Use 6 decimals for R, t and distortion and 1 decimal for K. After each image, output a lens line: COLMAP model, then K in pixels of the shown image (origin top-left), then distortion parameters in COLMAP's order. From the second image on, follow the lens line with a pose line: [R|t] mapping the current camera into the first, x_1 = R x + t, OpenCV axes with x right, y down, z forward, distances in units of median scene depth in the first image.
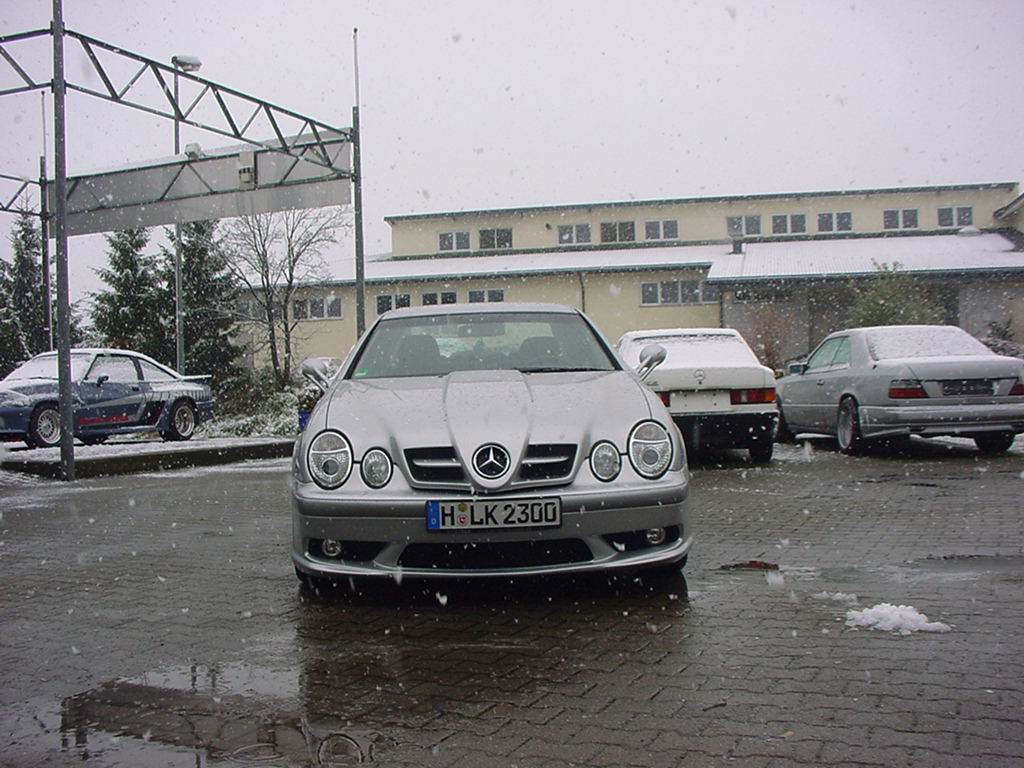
lens RADIAL K [[1201.4, 0, 483.0], [0, 1201.4, 439.5], [0, 0, 1]] dist [-0.218761, 0.291619]
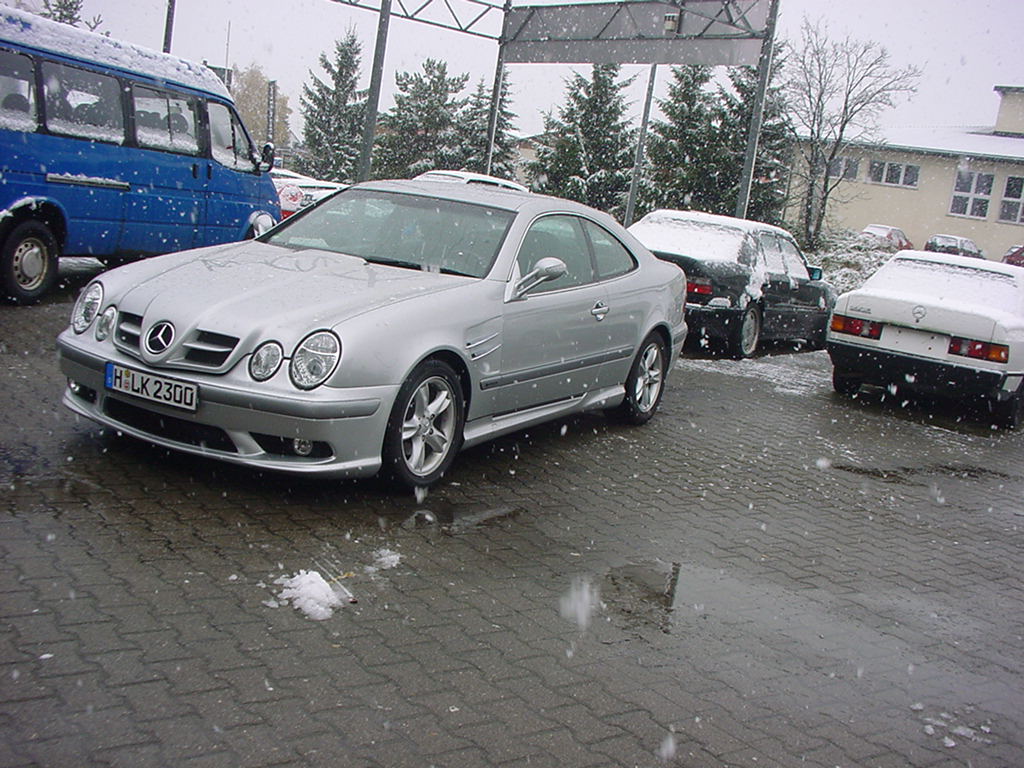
lens RADIAL K [[1201.4, 0, 483.0], [0, 1201.4, 439.5], [0, 0, 1]] dist [-0.218761, 0.291619]
pose [[0.854143, 0.247582, -0.457321, 0.421095], [-0.184557, 0.966472, 0.178523, -0.075207], [0.486187, -0.068083, 0.871199, 0.121976]]
